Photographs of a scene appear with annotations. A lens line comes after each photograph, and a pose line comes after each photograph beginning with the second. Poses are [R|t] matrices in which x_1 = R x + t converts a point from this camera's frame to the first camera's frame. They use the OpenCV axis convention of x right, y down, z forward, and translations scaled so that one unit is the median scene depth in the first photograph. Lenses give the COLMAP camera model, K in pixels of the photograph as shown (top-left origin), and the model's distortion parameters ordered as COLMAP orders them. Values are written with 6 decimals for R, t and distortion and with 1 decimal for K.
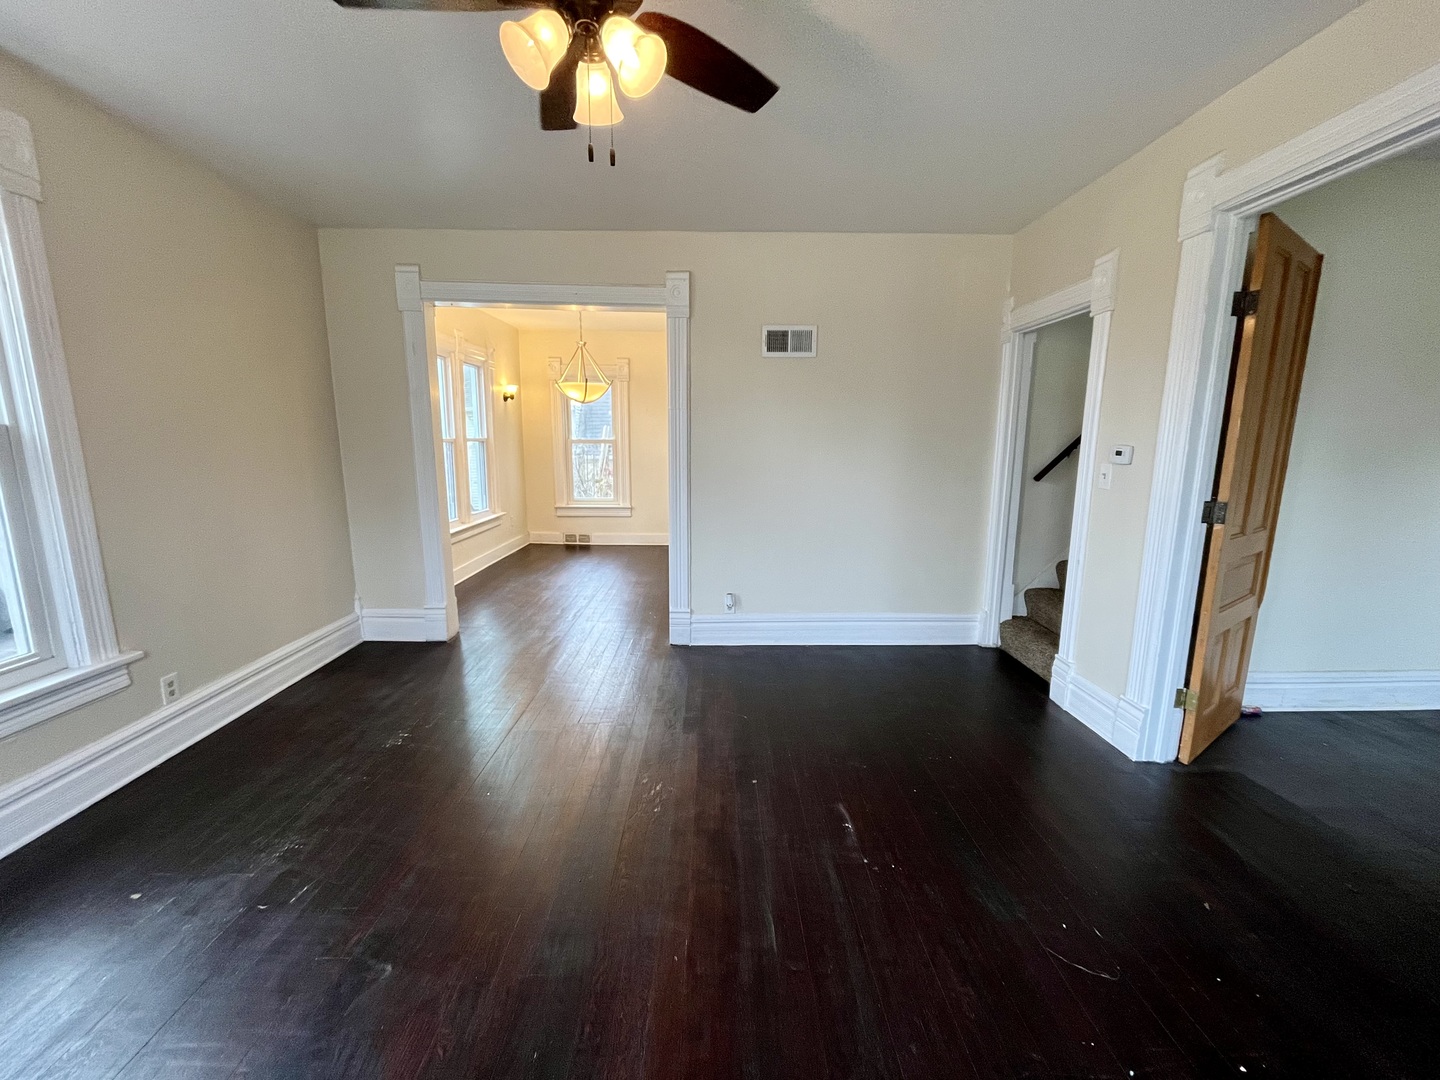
lens RADIAL K [[580.6, 0, 716.4], [0, 580.6, 540.3], [0, 0, 1]] dist [0.010603, -0.000864]
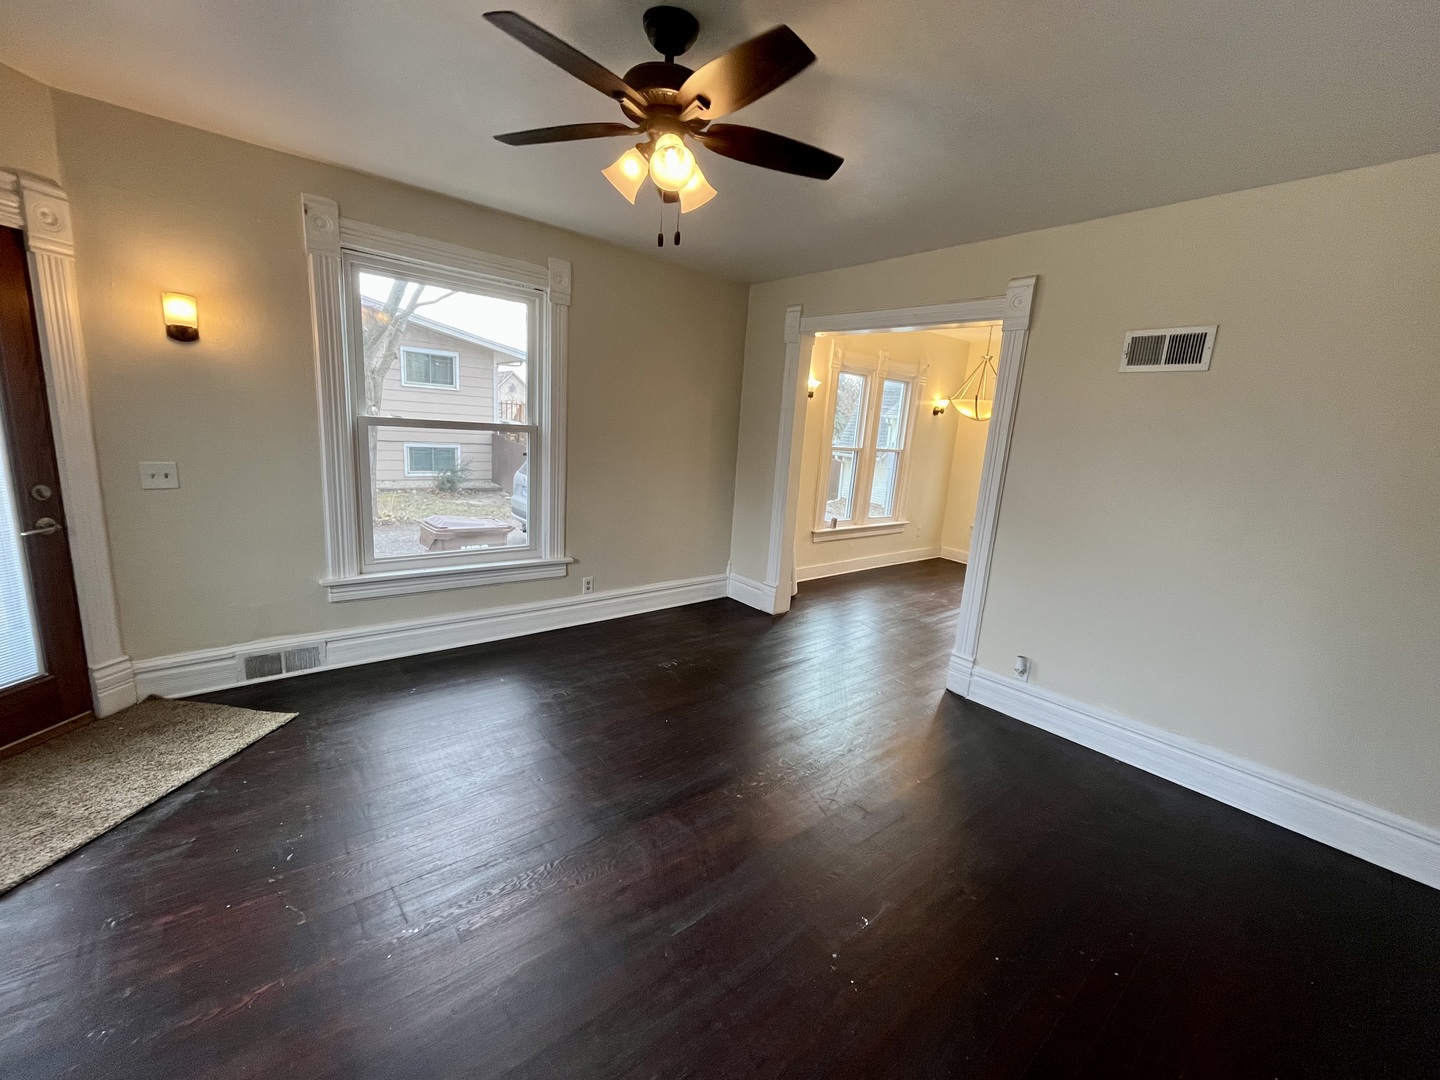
lens RADIAL K [[580.6, 0, 714.6], [0, 580.6, 537.3], [0, 0, 1]] dist [0.010603, -0.000864]
pose [[0.642576, 0.186415, -0.743199, 0.351530], [-0.199685, 0.977178, 0.072455, -0.050252], [0.739744, 0.101848, 0.665135, 0.110316]]
